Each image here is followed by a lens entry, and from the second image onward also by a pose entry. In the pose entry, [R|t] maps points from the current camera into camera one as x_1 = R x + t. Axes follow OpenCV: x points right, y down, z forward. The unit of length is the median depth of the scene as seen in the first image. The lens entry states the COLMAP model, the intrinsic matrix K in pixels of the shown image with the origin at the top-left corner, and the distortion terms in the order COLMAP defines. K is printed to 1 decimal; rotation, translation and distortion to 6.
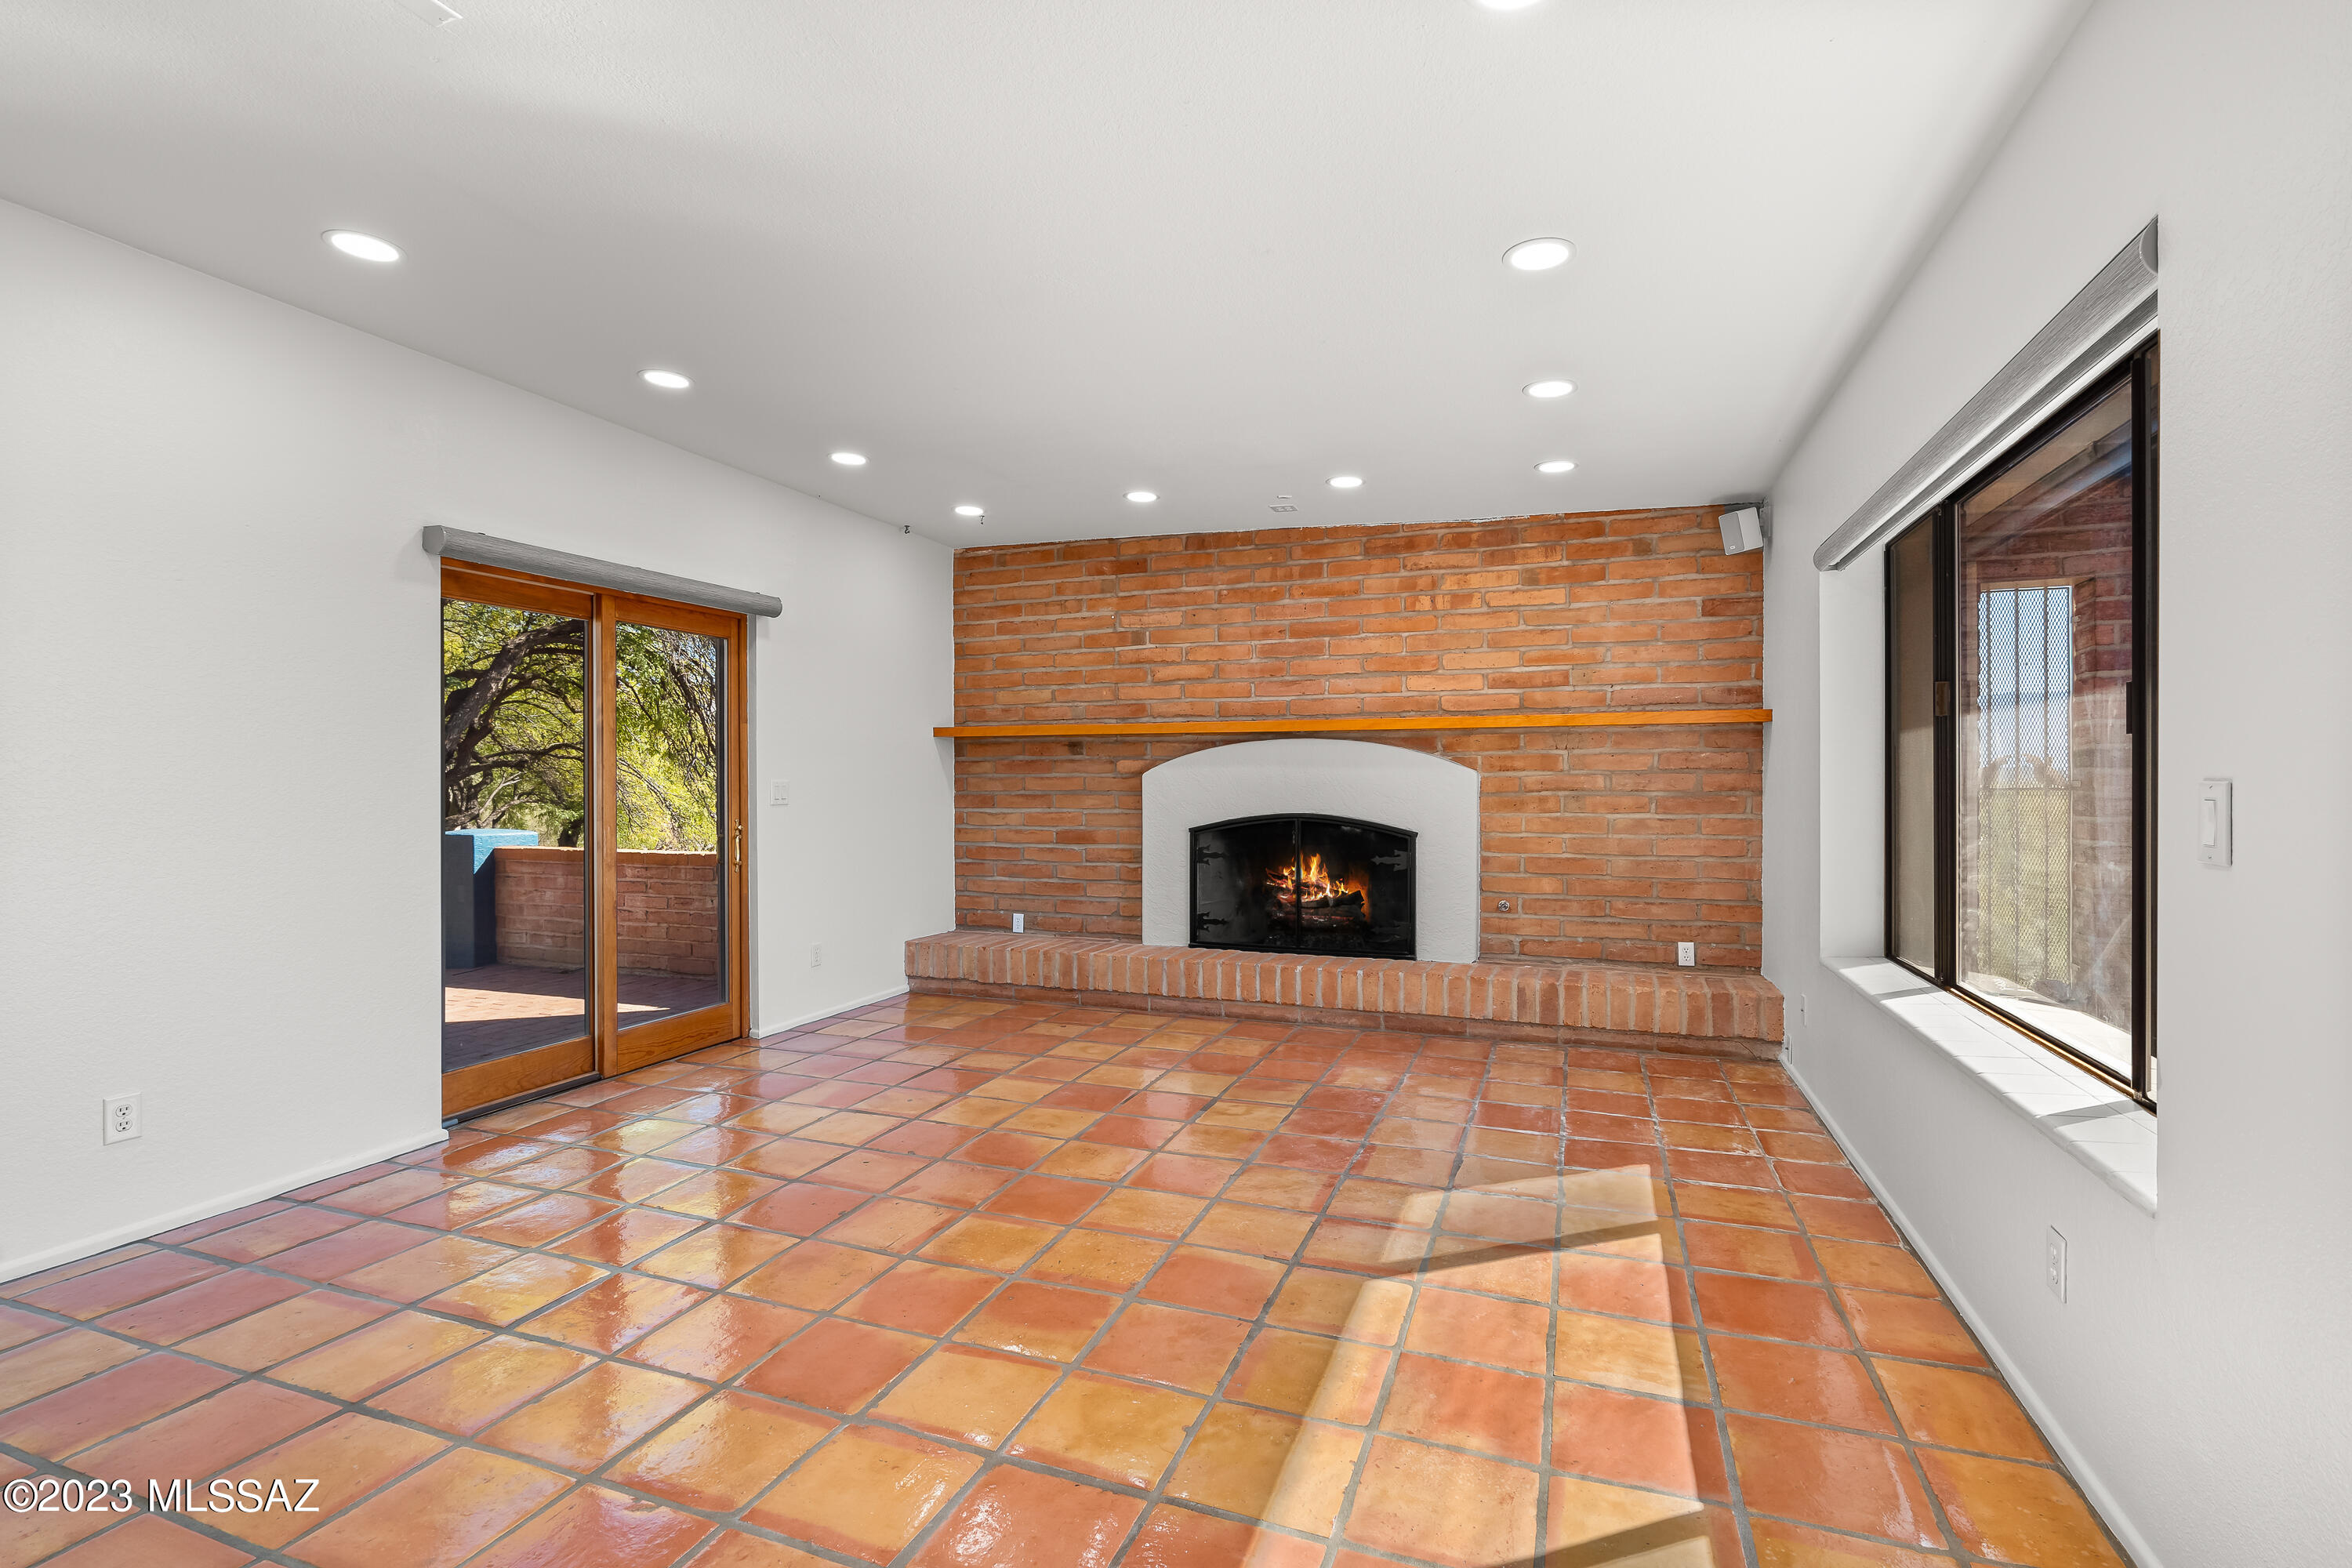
lens RADIAL K [[1067.0, 0, 1189.3], [0, 1067.0, 780.0], [0, 0, 1]] dist [-0.007809, 0.002479]
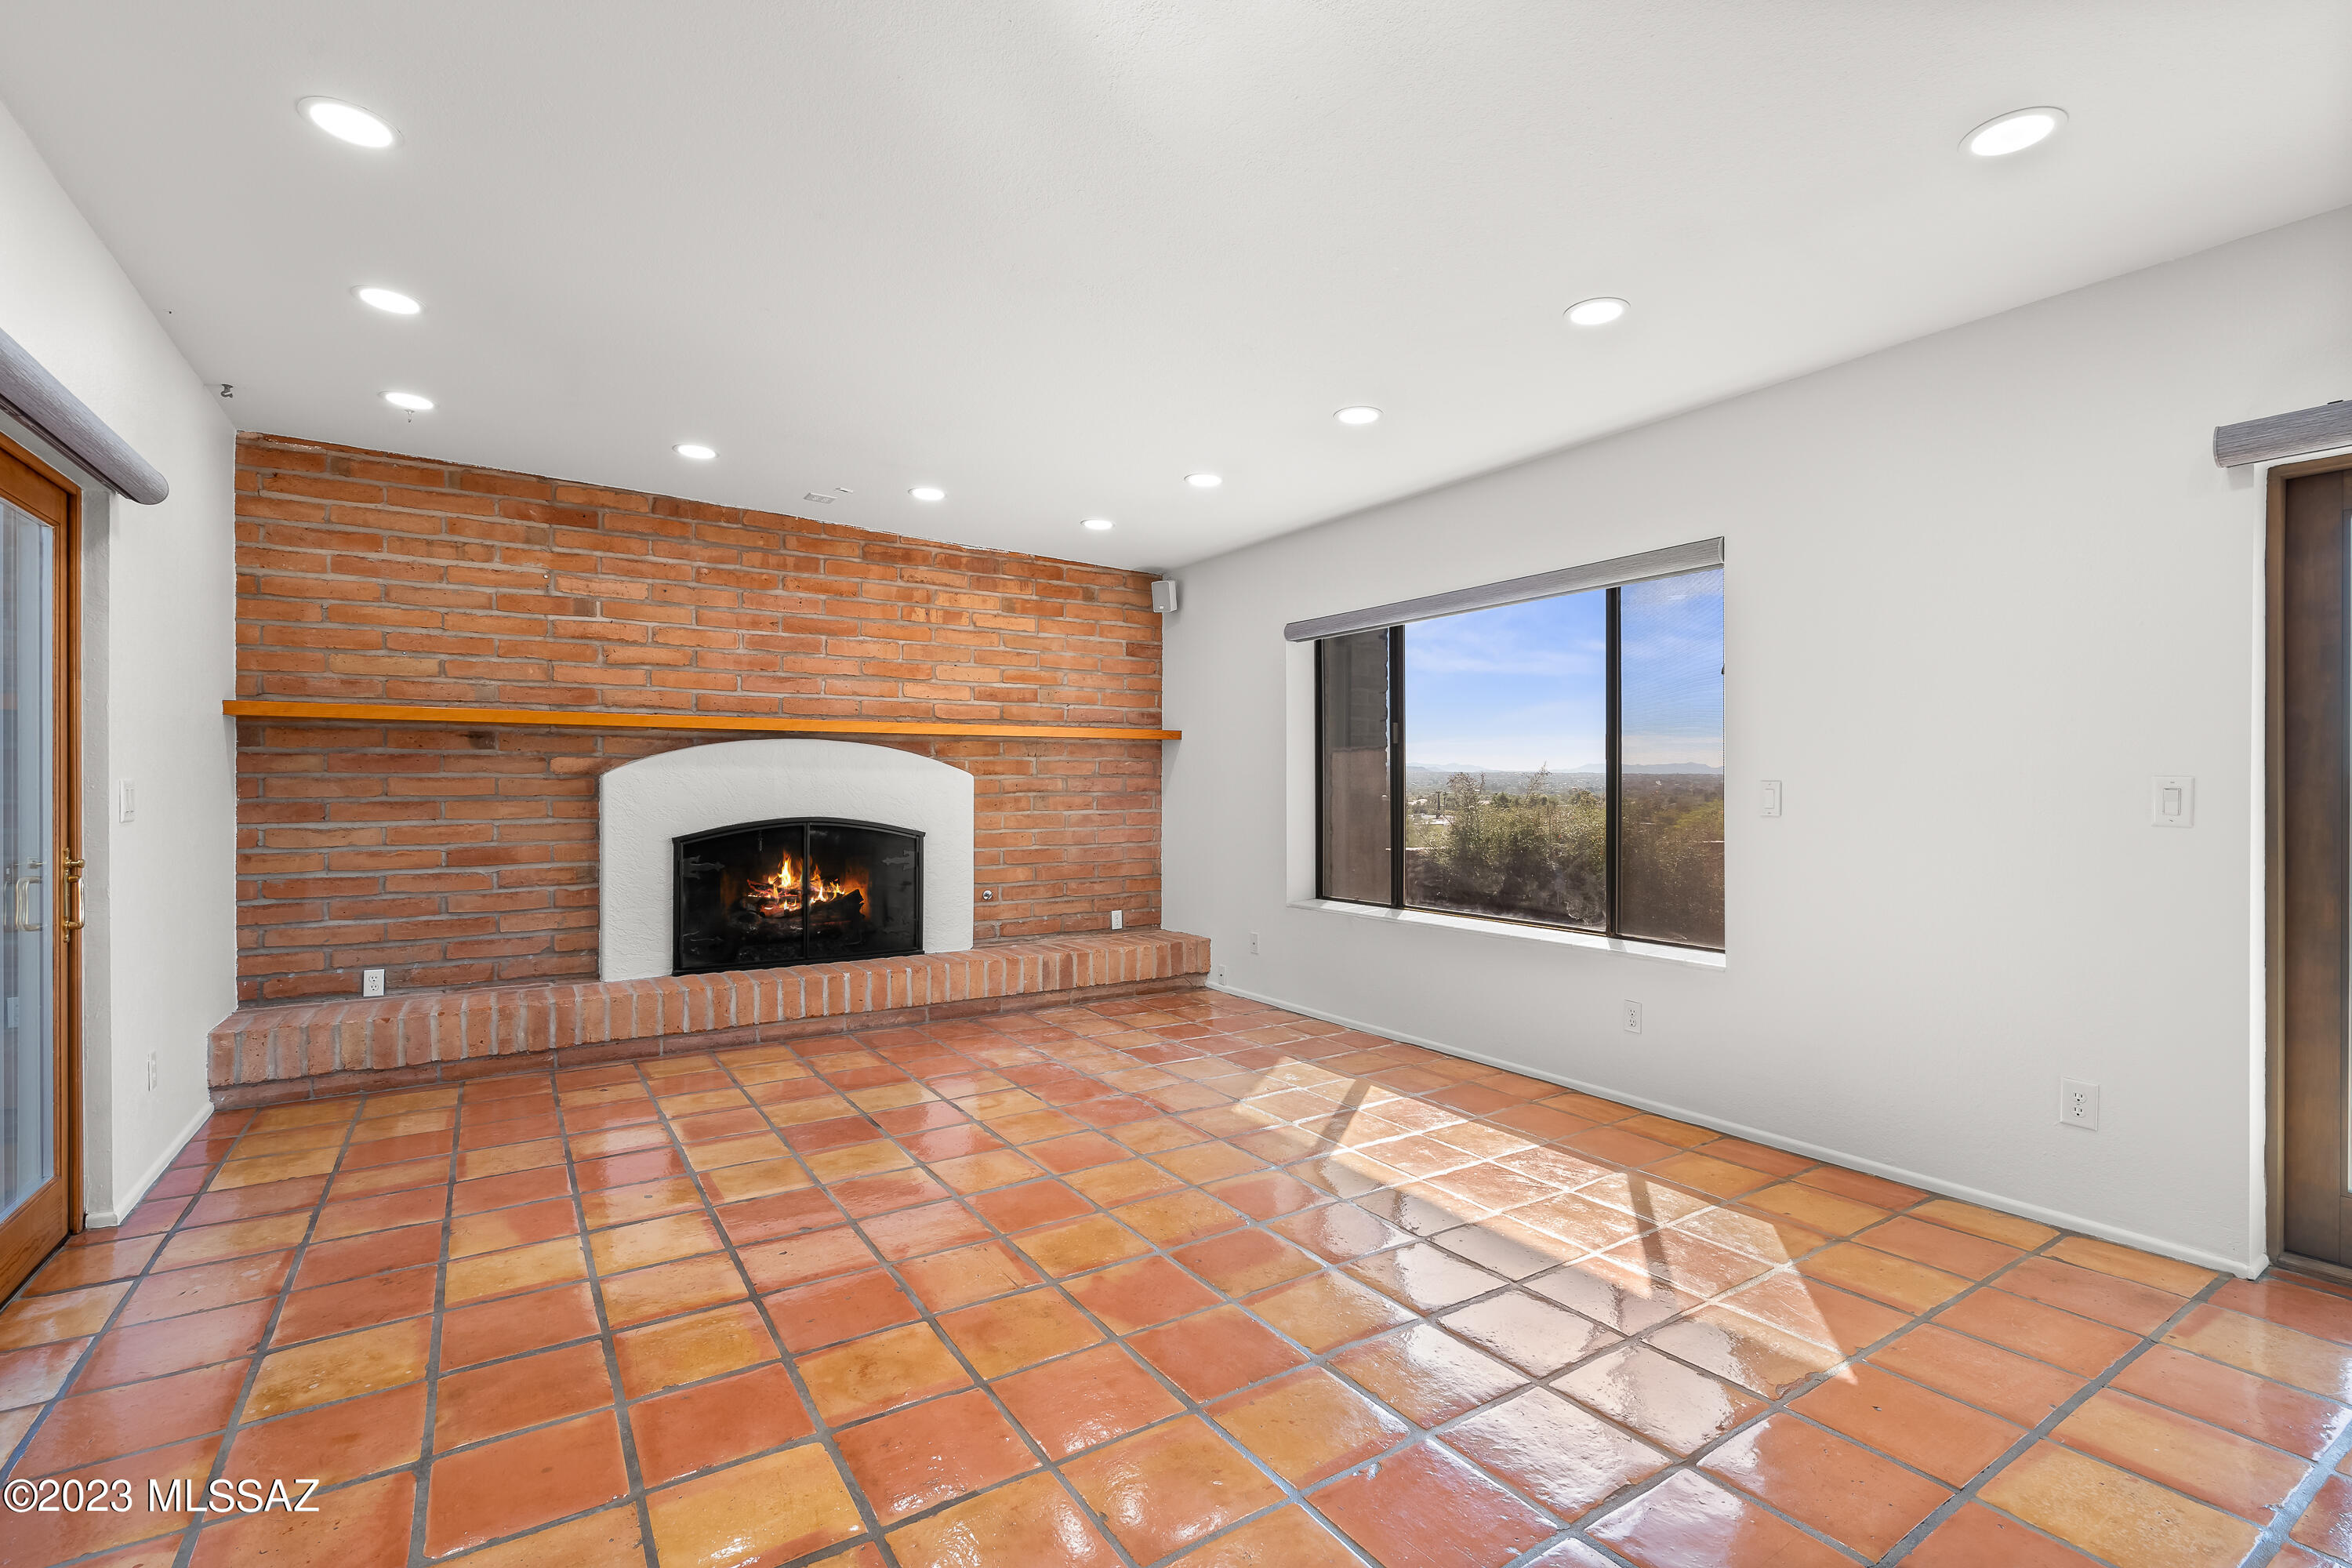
lens RADIAL K [[1067.0, 0, 1176.8], [0, 1067.0, 777.3], [0, 0, 1]] dist [-0.007809, 0.002479]
pose [[0.592651, 0.006373, 0.805434, -0.487759], [-0.000232, 0.999970, -0.007742, 0.002990], [-0.805459, 0.004402, 0.592635, 0.175429]]
